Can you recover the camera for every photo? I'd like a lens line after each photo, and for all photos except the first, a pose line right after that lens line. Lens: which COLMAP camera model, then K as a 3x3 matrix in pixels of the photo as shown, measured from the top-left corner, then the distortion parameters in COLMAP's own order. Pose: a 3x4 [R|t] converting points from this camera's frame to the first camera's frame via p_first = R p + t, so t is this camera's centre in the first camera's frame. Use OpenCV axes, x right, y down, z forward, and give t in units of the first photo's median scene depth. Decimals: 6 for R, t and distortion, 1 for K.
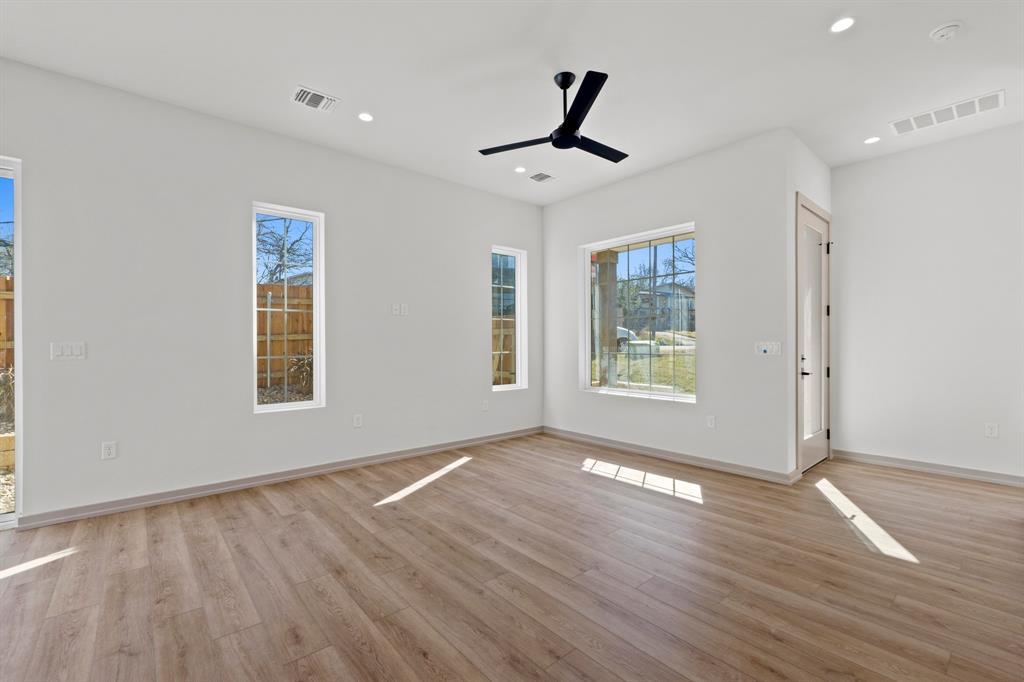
lens RADIAL K [[440.4, 0, 510.1], [0, 440.4, 342.7], [0, 0, 1]] dist [-0.000049, -0.000381]
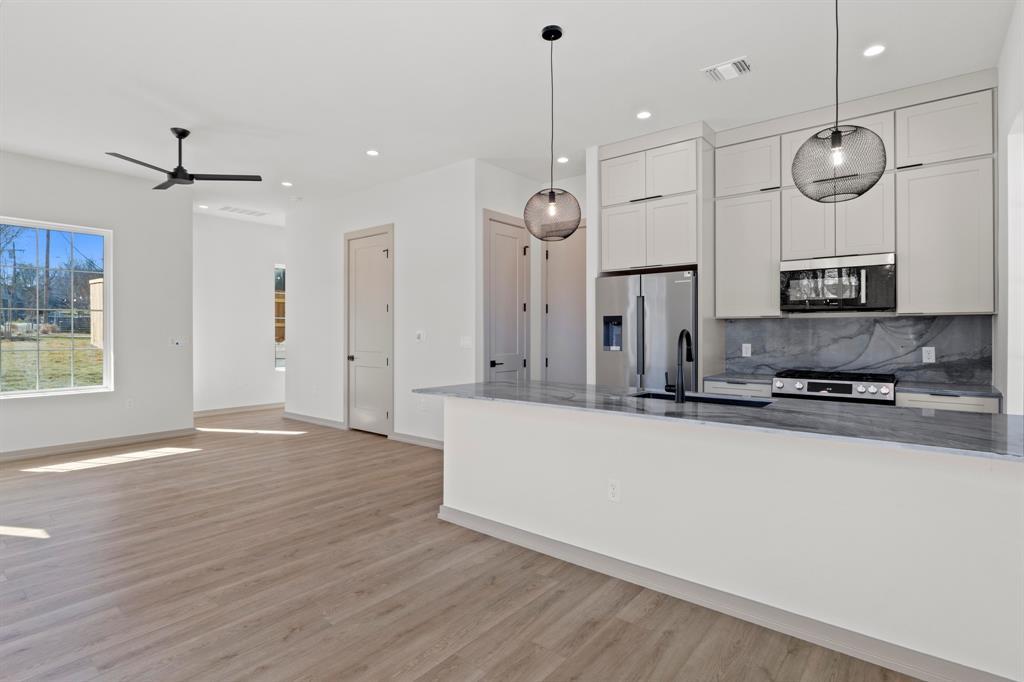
lens RADIAL K [[514.6, 0, 509.6], [0, 514.6, 334.8], [0, 0, 1]] dist [-0.001487, 0.001201]
pose [[-0.177660, -0.007601, 0.984063, -1.185790], [-0.000625, 0.999971, 0.007611, -0.017299], [-0.984092, 0.000737, -0.177659, 0.261937]]
